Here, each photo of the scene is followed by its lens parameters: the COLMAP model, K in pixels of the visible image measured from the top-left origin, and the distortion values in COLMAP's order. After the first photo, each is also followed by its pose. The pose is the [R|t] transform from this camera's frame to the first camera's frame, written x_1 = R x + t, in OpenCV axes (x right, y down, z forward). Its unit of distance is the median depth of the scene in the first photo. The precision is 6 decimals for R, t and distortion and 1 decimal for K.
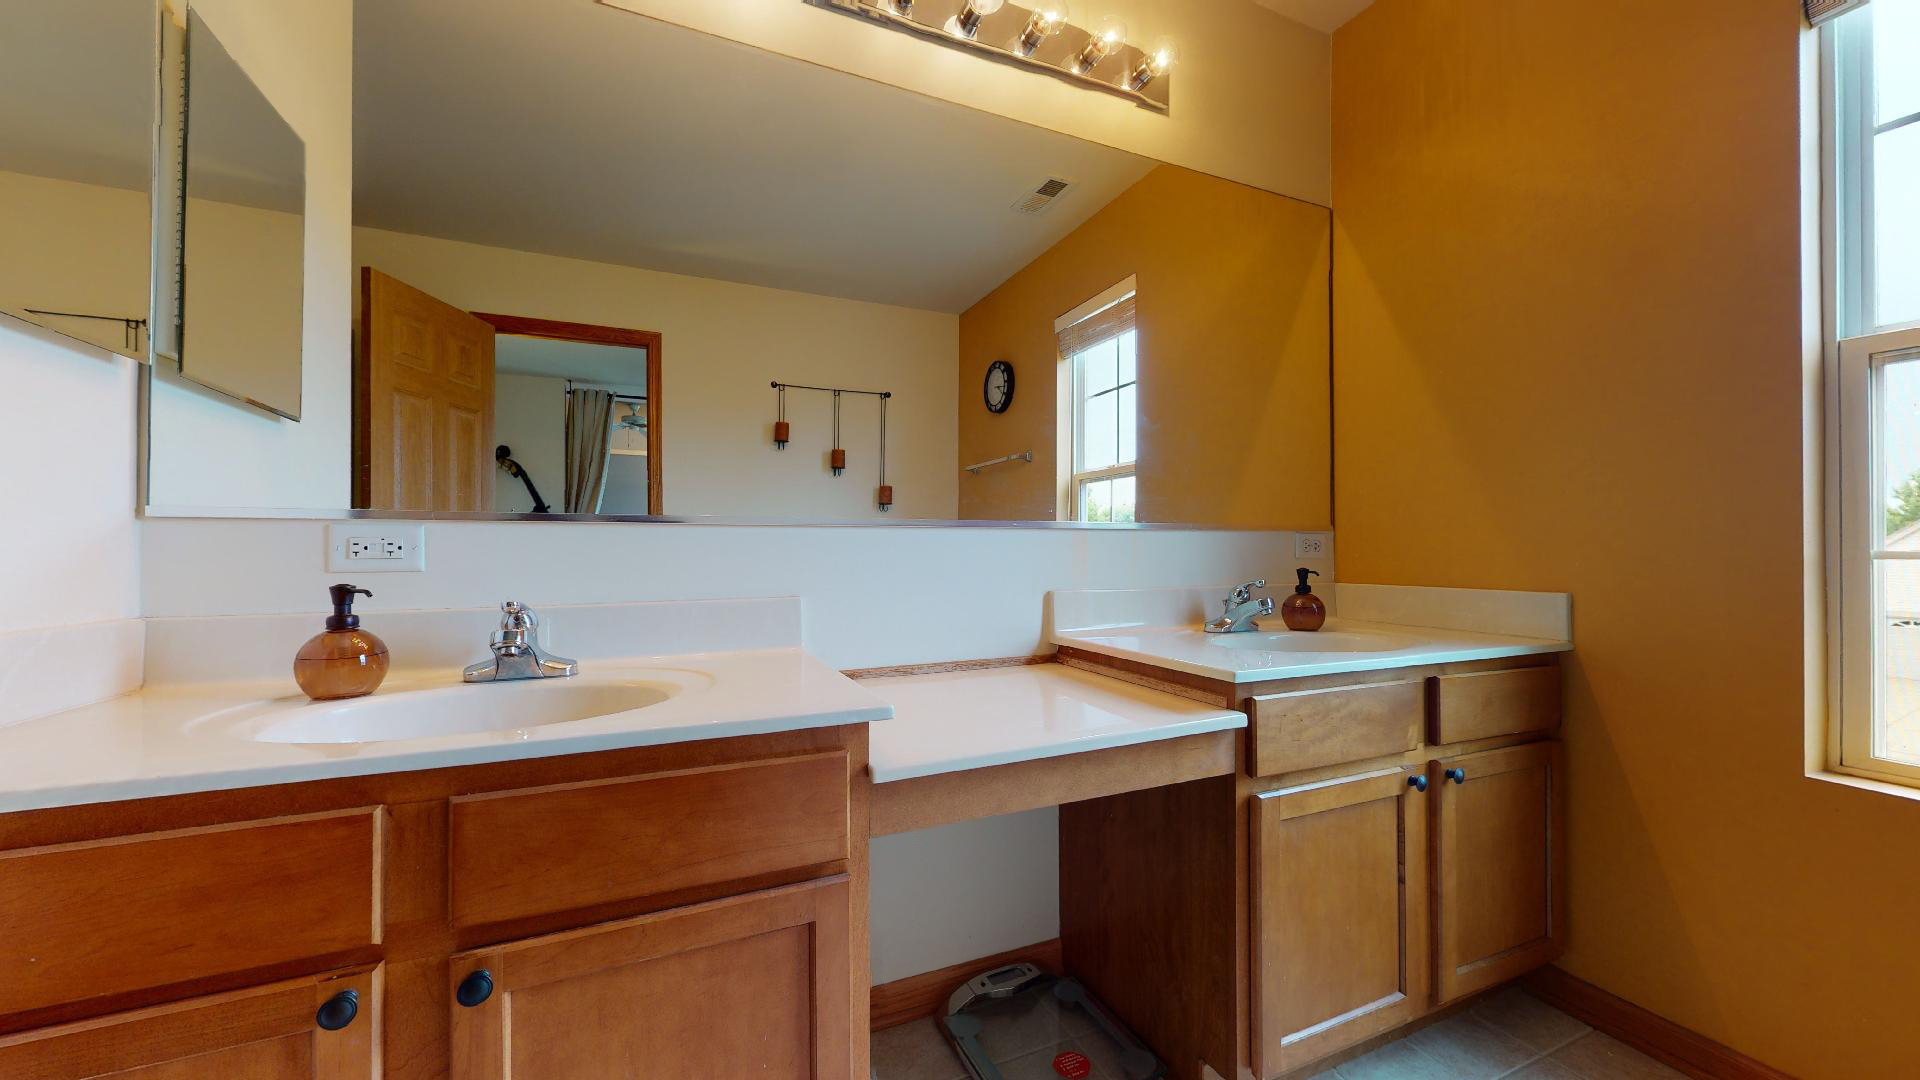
lens RADIAL K [[701.9, 0, 960.8], [0, 701.9, 545.4], [0, 0, 1]] dist [0.000173, 0.000040]
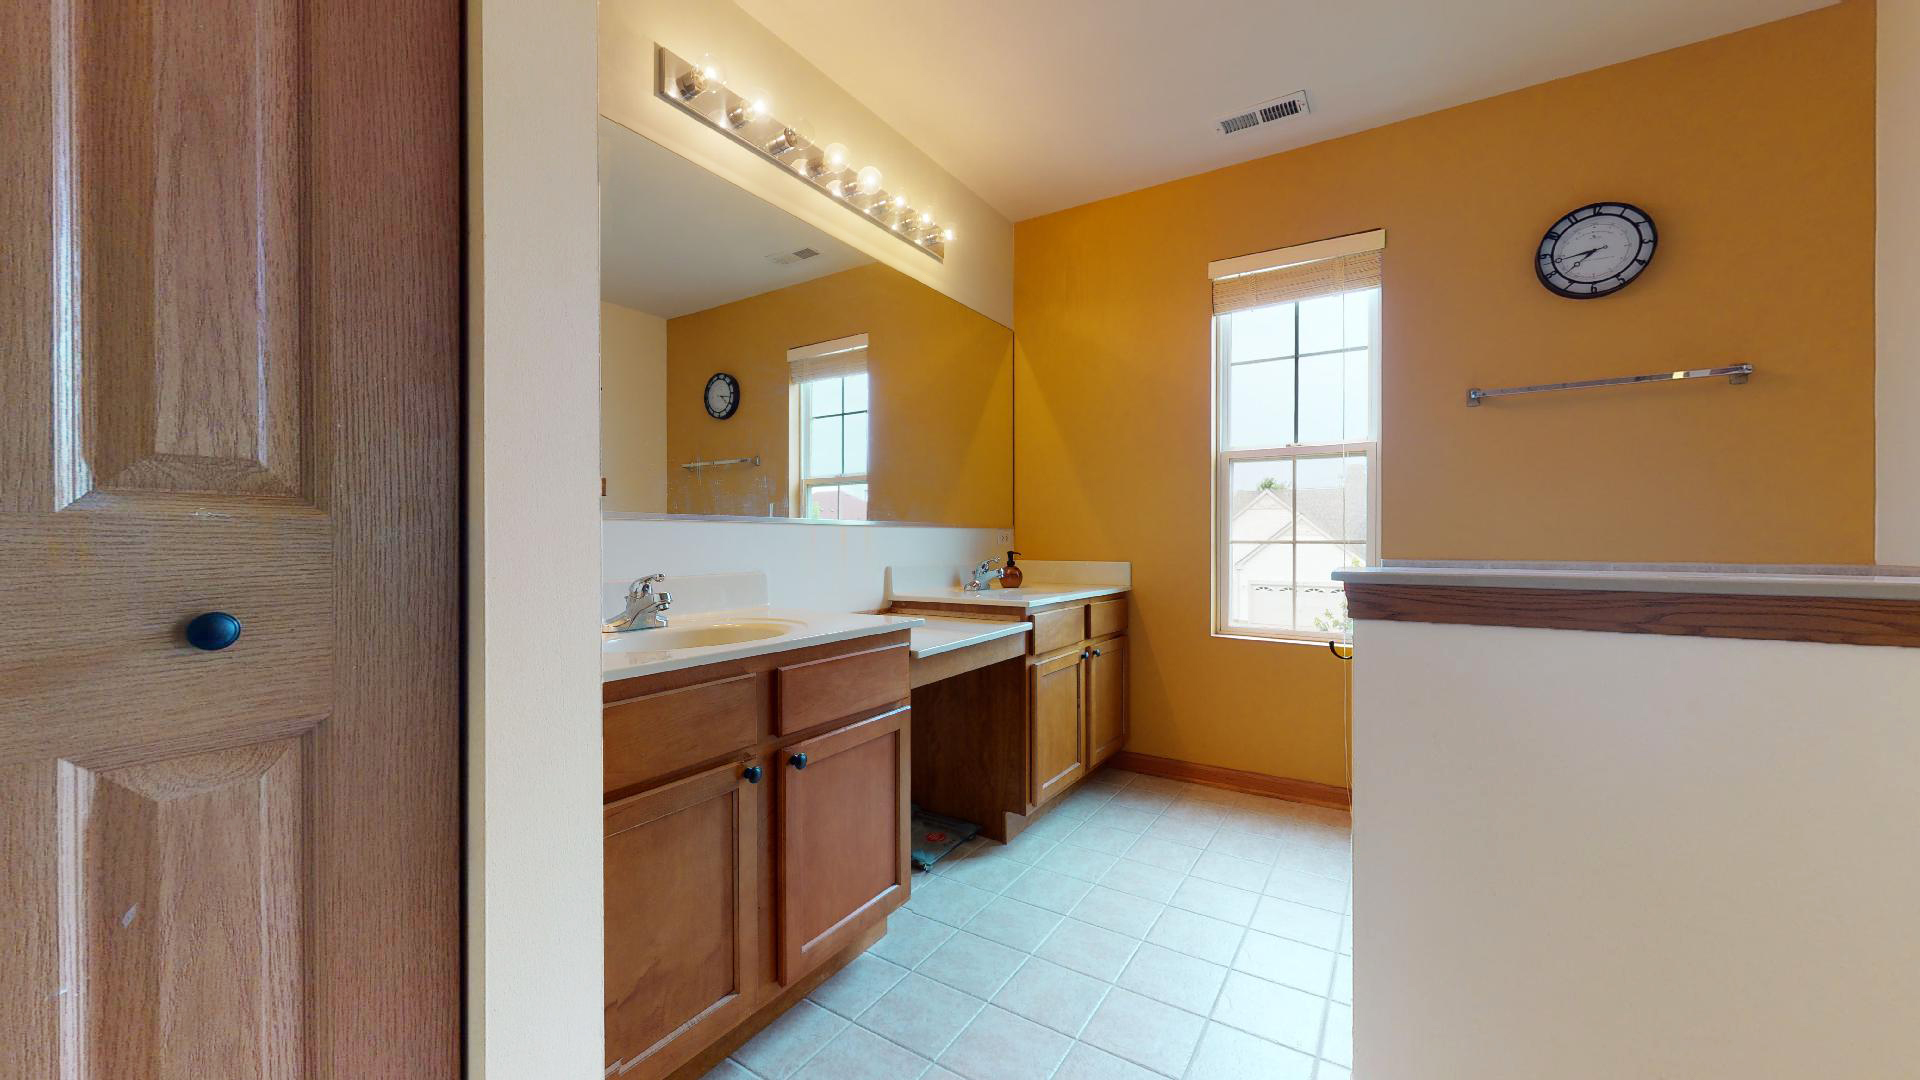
lens RADIAL K [[702.7, 0, 959.9], [0, 702.7, 541.2], [0, 0, 1]] dist [-0.002554, -0.000022]
pose [[0.837958, -0.000917, 0.545733, -0.585873], [-0.002860, 0.999977, 0.006072, -0.001099], [-0.545727, -0.006649, 0.837937, -0.380501]]
